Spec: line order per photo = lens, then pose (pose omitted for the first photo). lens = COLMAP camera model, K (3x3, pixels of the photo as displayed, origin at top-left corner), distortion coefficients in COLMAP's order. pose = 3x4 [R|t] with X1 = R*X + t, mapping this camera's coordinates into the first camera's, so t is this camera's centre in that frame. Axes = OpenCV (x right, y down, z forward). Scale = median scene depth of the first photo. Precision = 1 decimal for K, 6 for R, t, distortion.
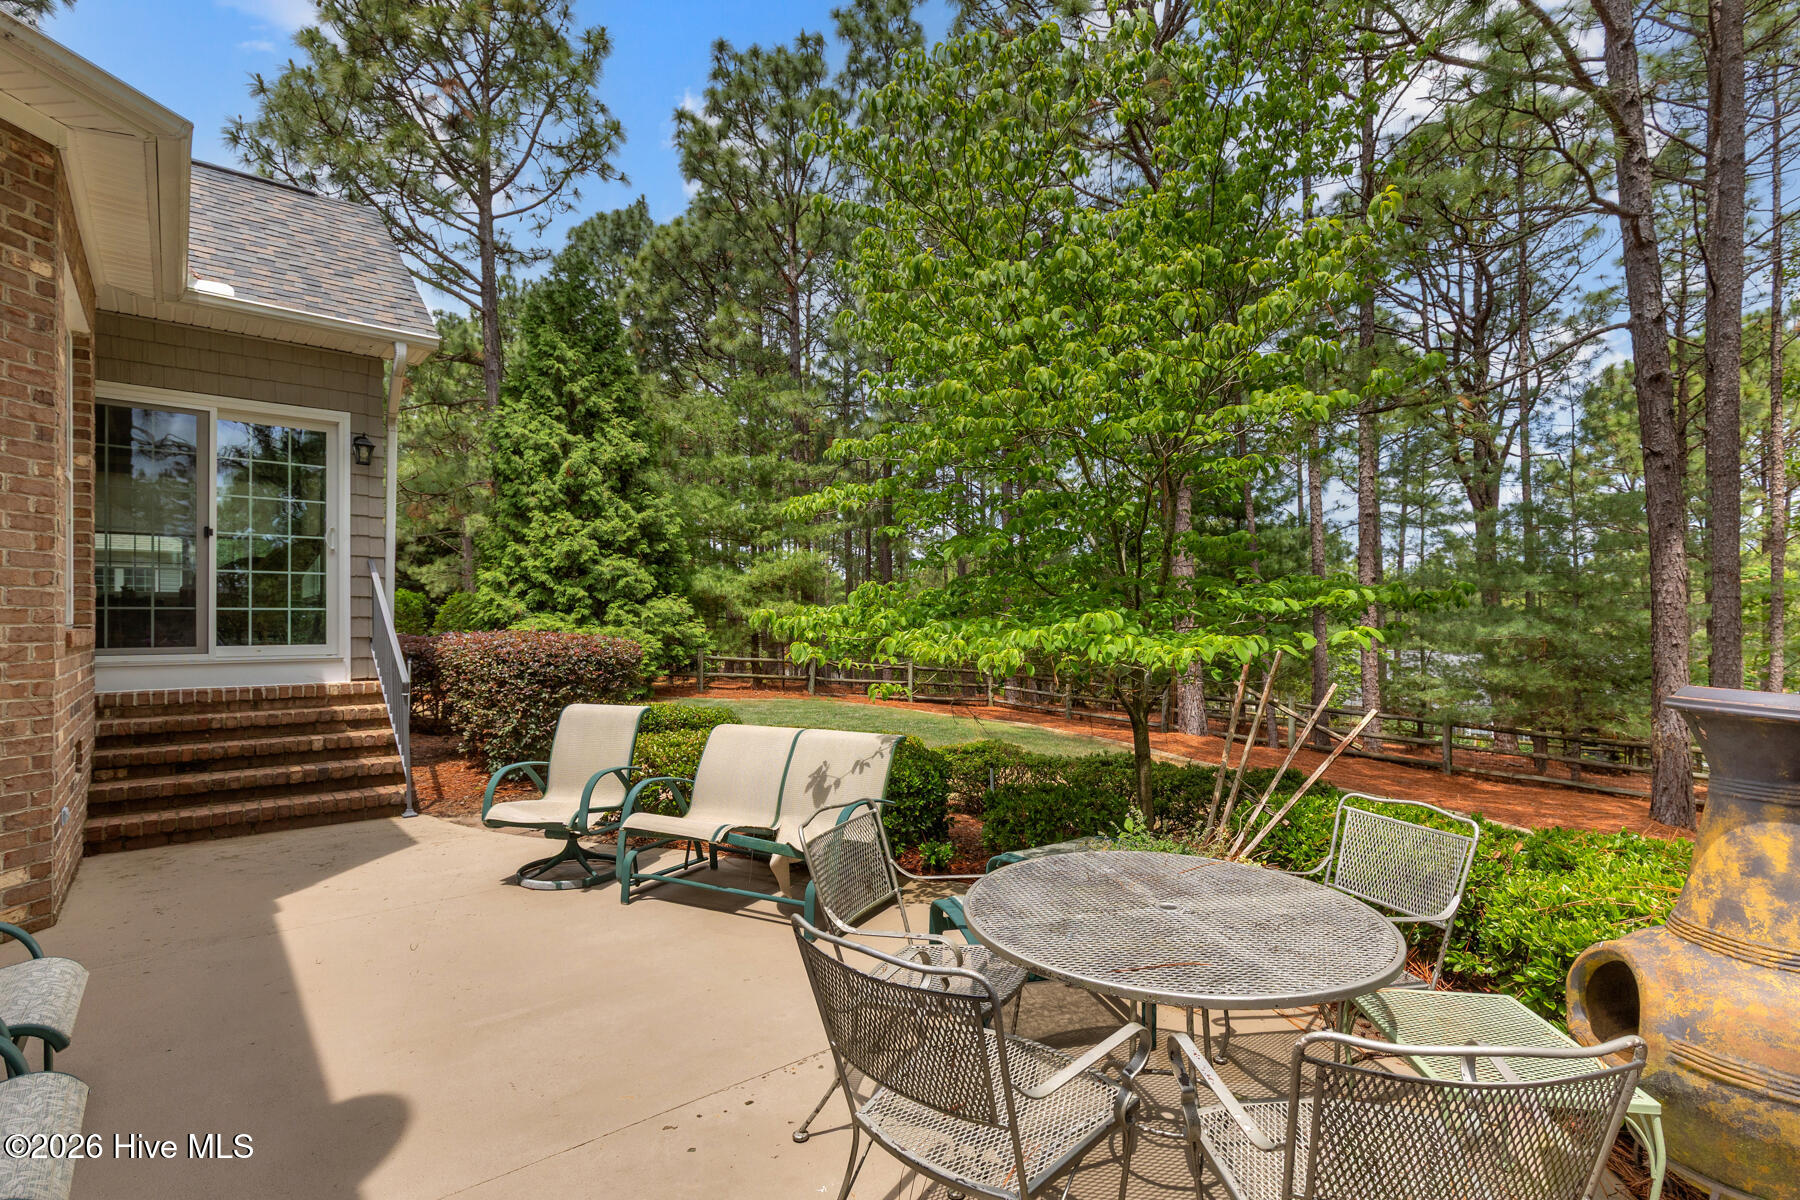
lens RADIAL K [[814.5, 0, 898.1], [0, 814.5, 601.8], [0, 0, 1]] dist [0.001064, 0.000099]
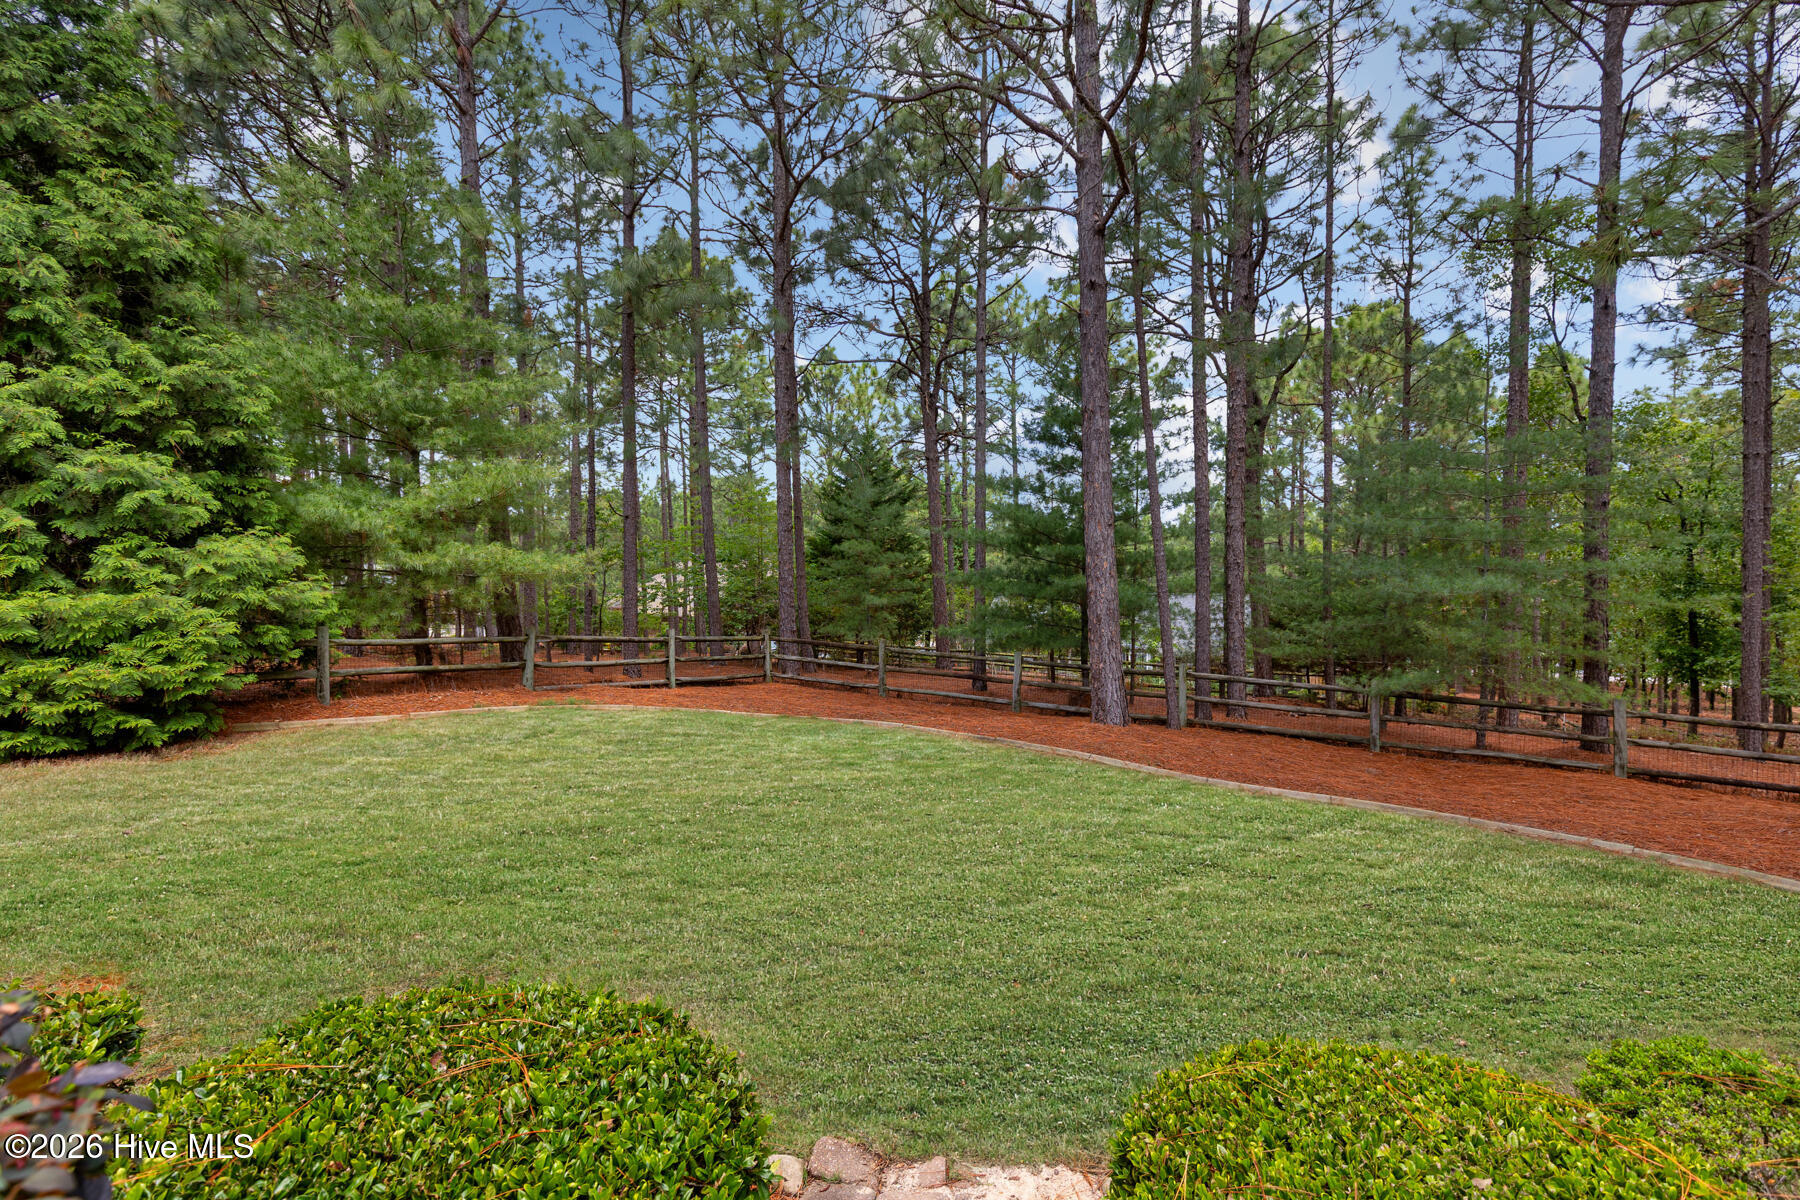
lens RADIAL K [[814.5, 0, 888.4], [0, 814.5, 593.1], [0, 0, 1]] dist [0.001064, 0.000099]
pose [[0.924201, -0.016989, 0.381528, -0.104256], [-0.004674, 0.998432, 0.055780, 0.001470], [-0.381878, -0.053335, 0.922673, 0.363239]]
